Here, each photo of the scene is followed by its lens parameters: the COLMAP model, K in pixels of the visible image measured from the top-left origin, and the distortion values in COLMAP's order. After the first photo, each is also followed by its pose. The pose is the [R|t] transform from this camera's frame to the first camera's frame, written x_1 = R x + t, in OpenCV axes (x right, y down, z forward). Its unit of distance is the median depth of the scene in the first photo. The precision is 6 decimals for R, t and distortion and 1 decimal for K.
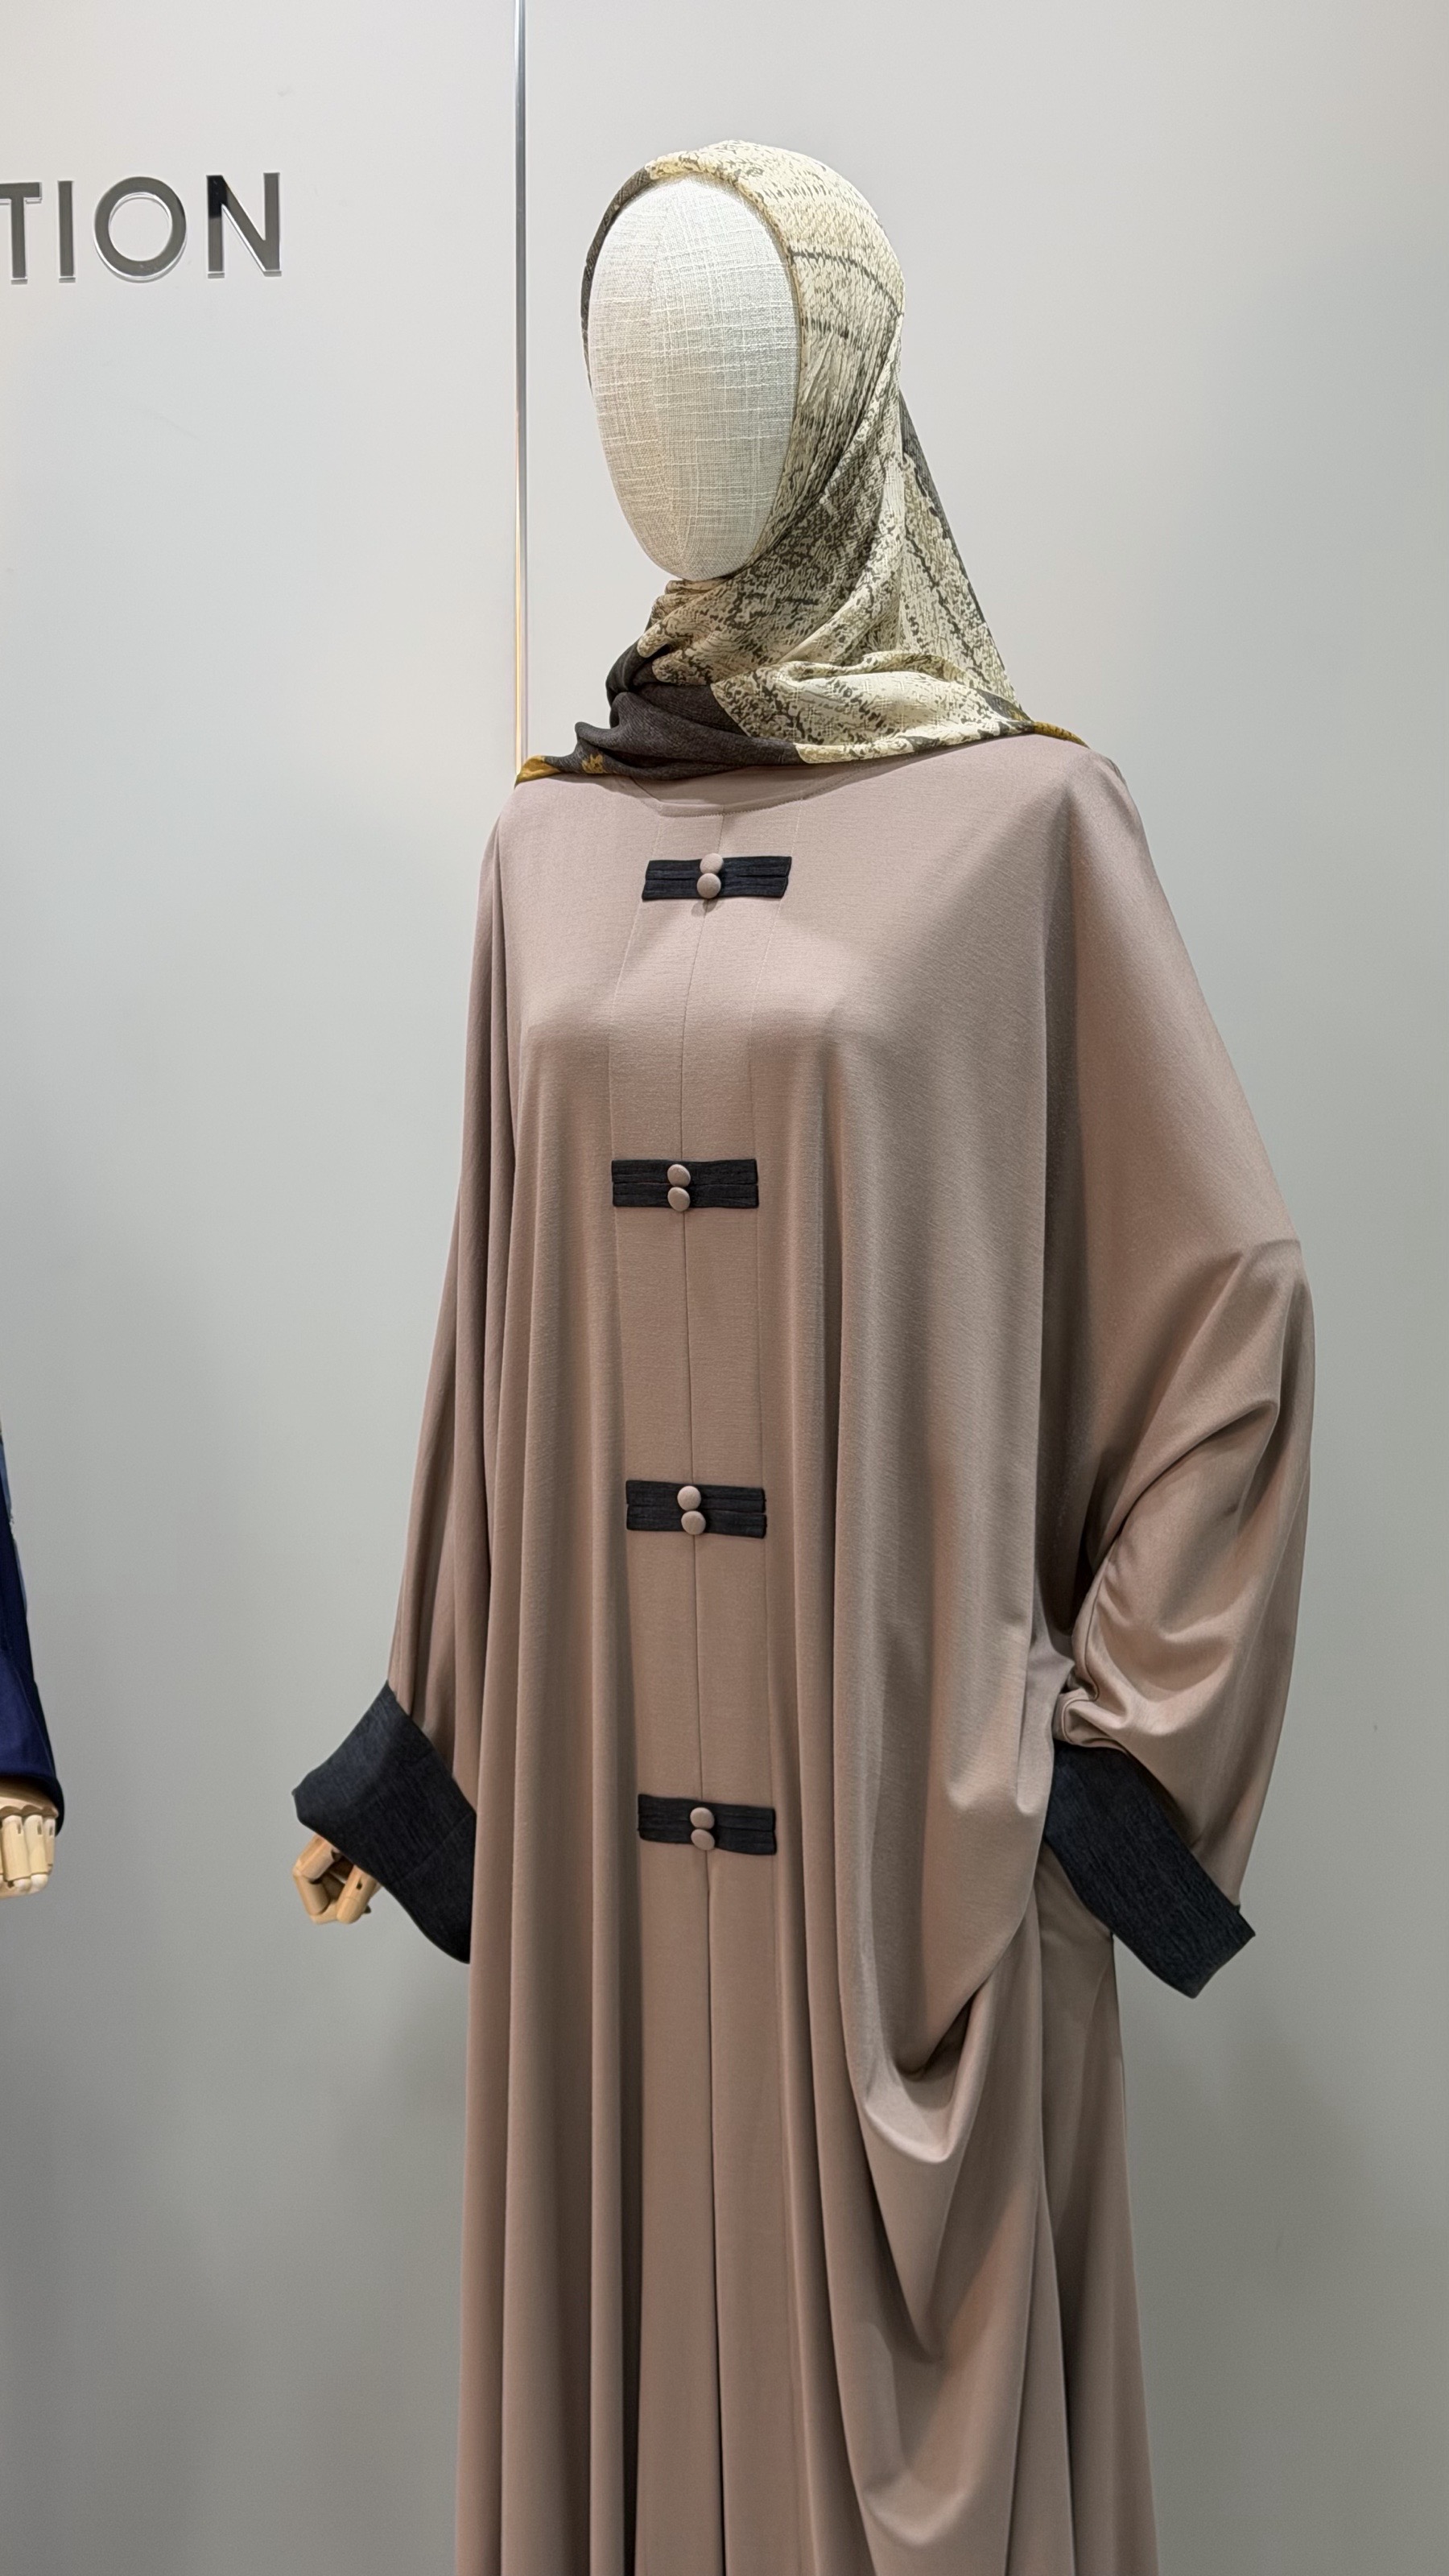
lens RADIAL K [[3596.8, 0, 715.8], [0, 3596.8, 1275.0], [0, 0, 1]] dist [0.126282, 0.000000]
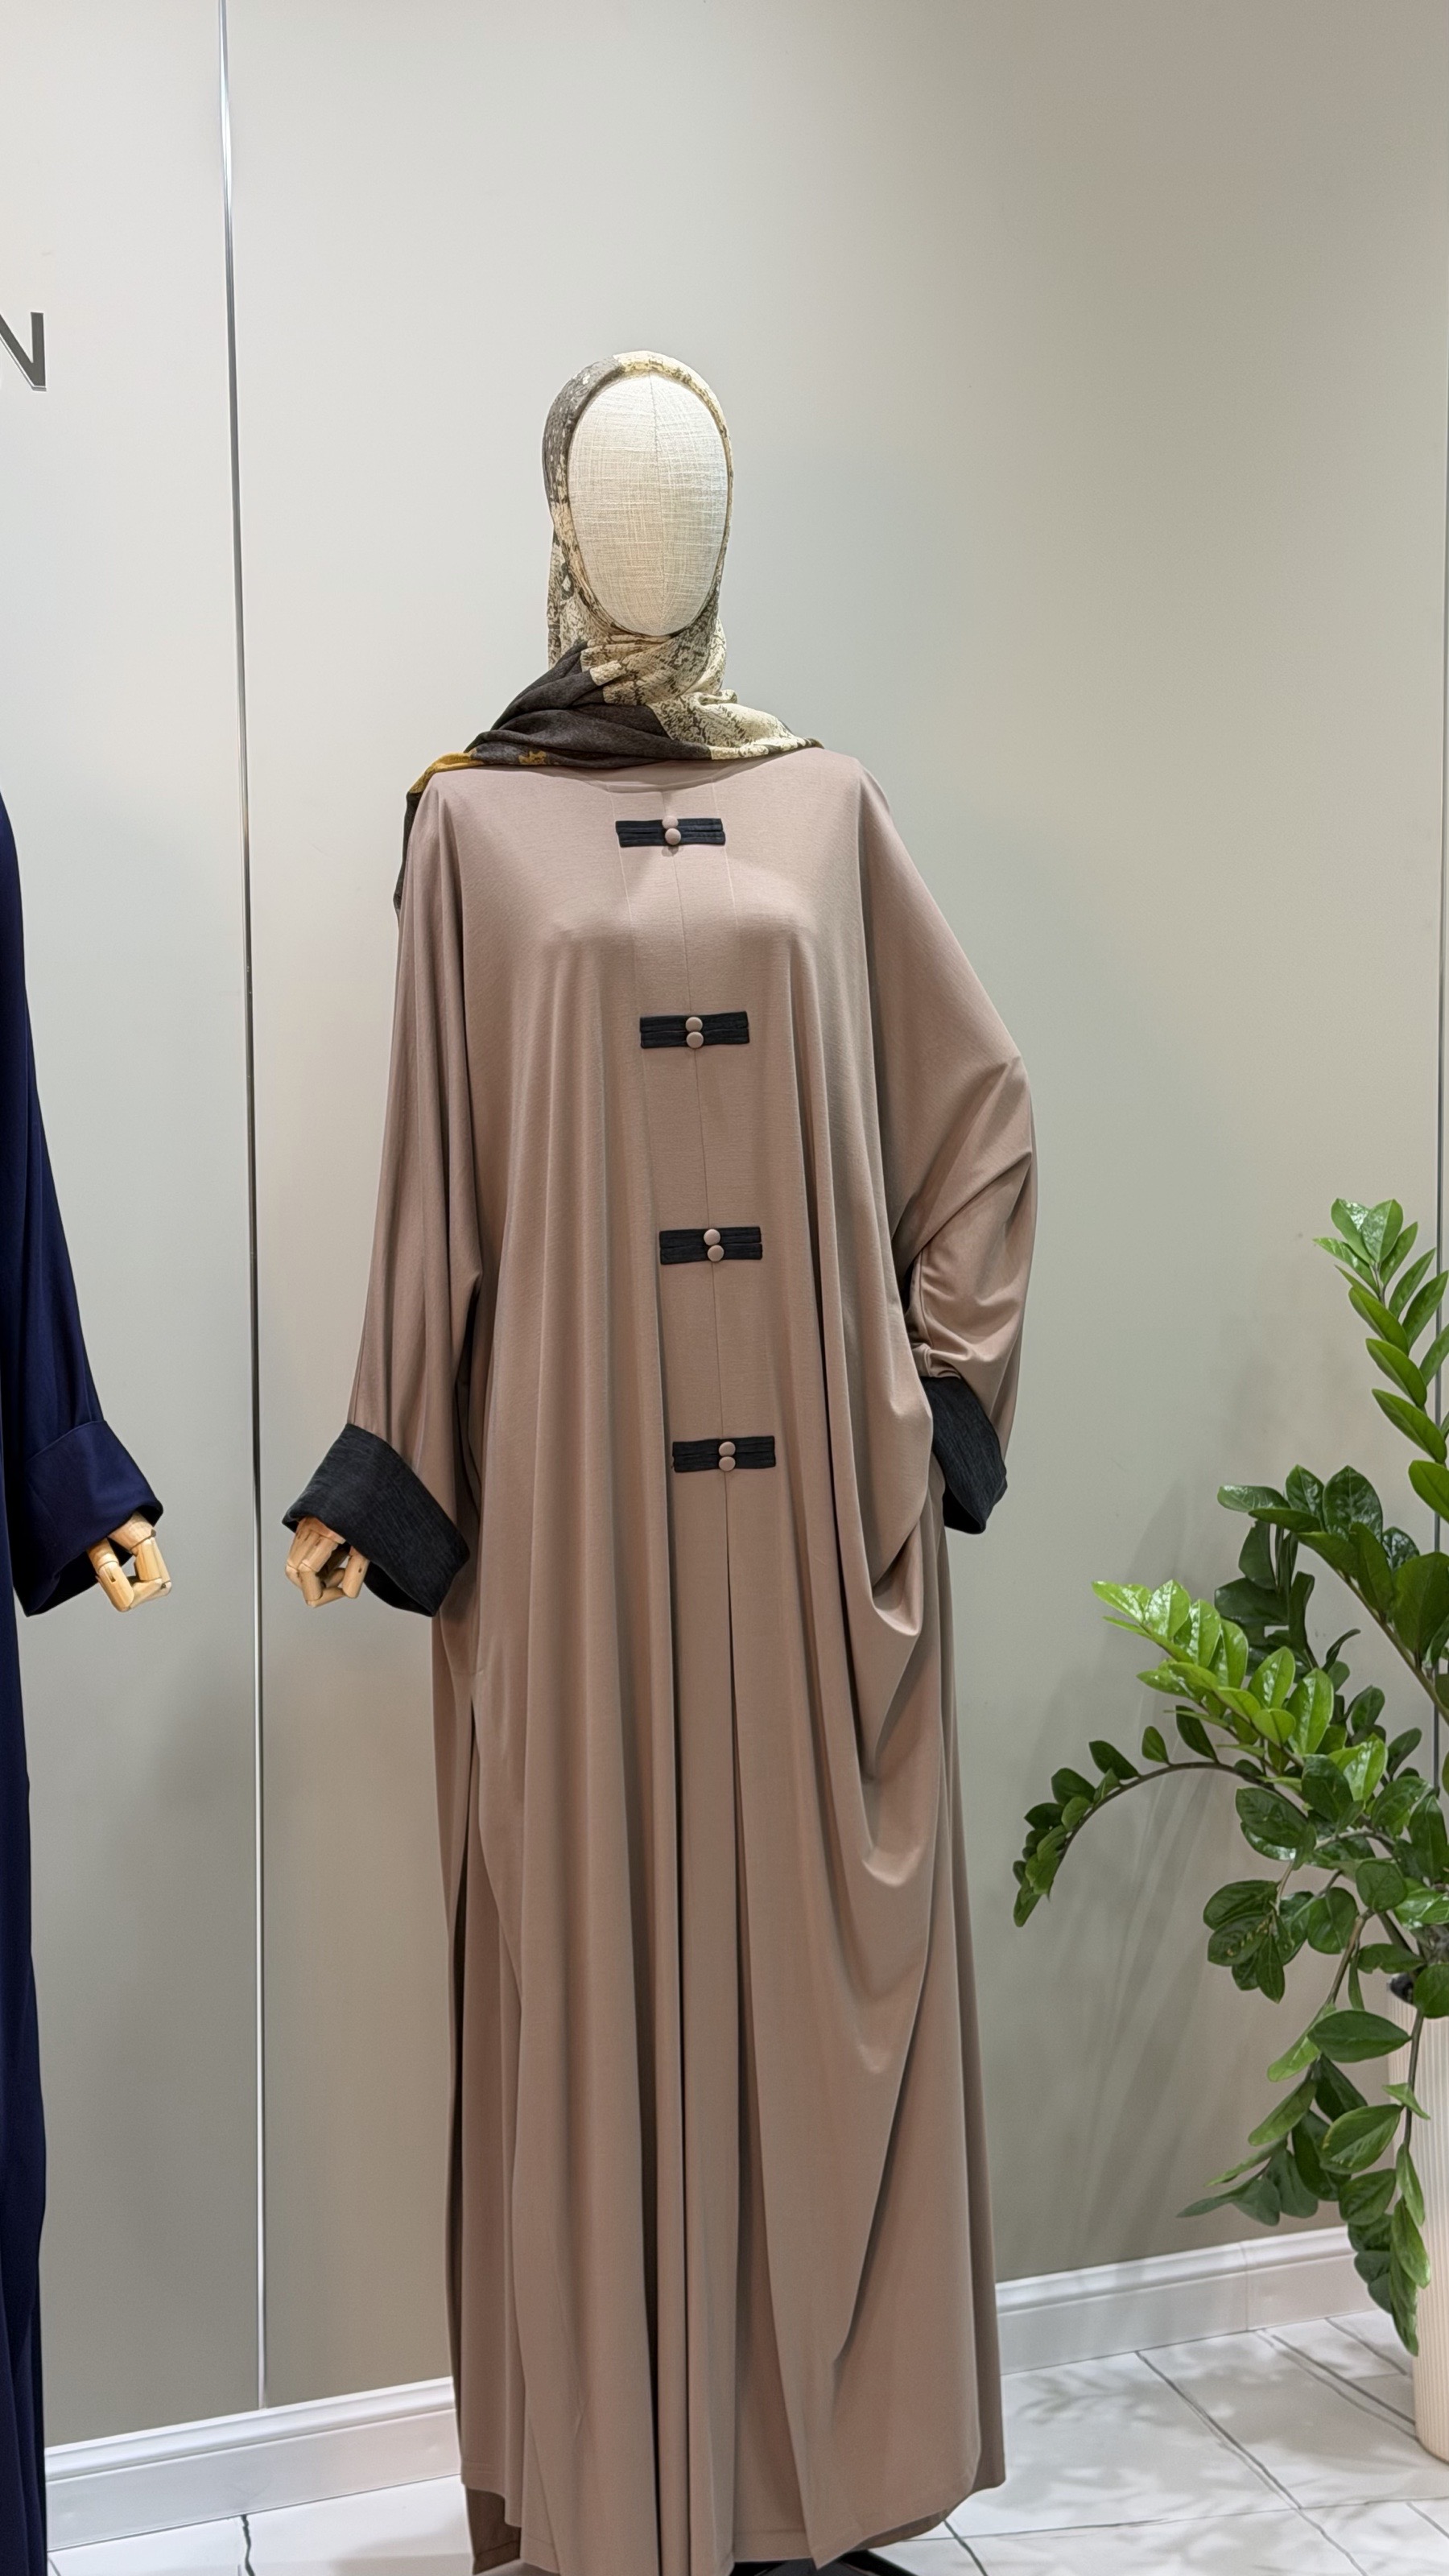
lens RADIAL K [[3596.8, 0, 724.9], [0, 3596.8, 1289.1], [0, 0, 1]] dist [0.126282, 0.000000]
pose [[0.788046, -0.053866, 0.613256, -0.934668], [0.081104, 0.996566, -0.016685, 0.109563], [-0.610251, 0.062887, 0.789708, -0.198473]]
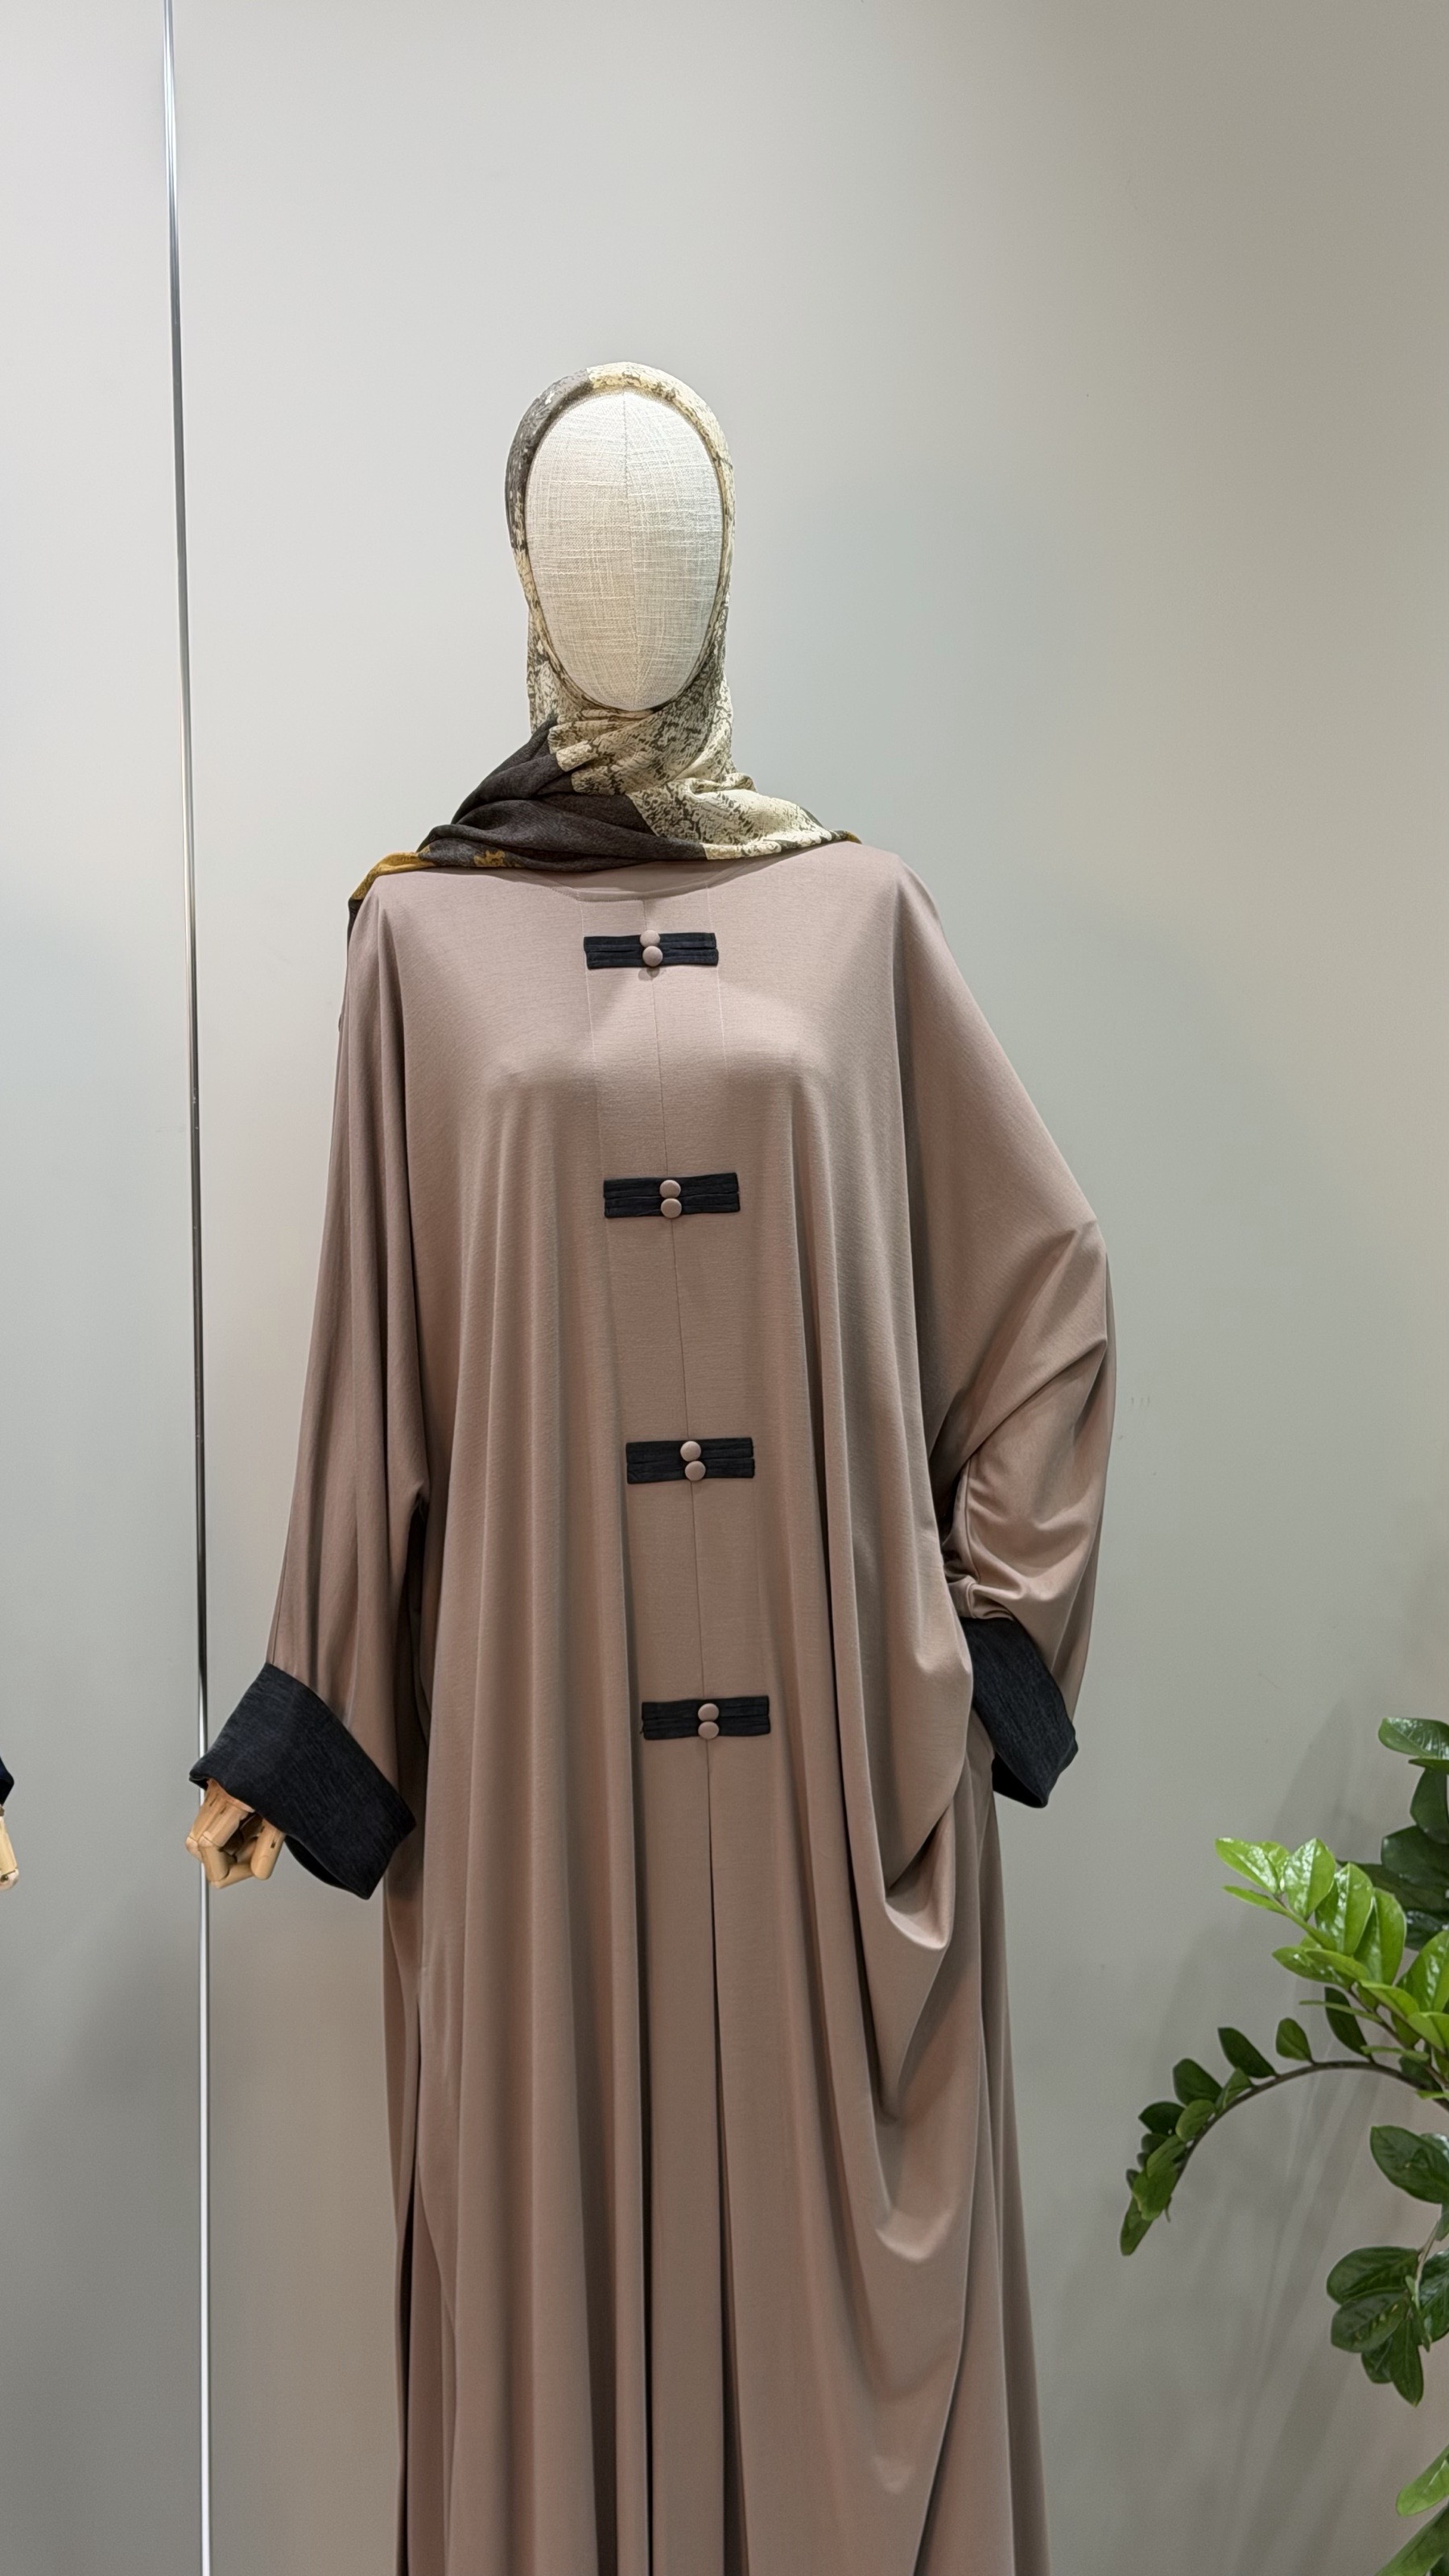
lens RADIAL K [[3596.8, 0, 733.3], [0, 3596.8, 1274.8], [0, 0, 1]] dist [0.126282, 0.000000]
pose [[0.847012, -0.043888, 0.529759, -0.643804], [0.069687, 0.997153, -0.028811, 0.038442], [-0.526986, 0.061320, 0.847659, -0.052156]]
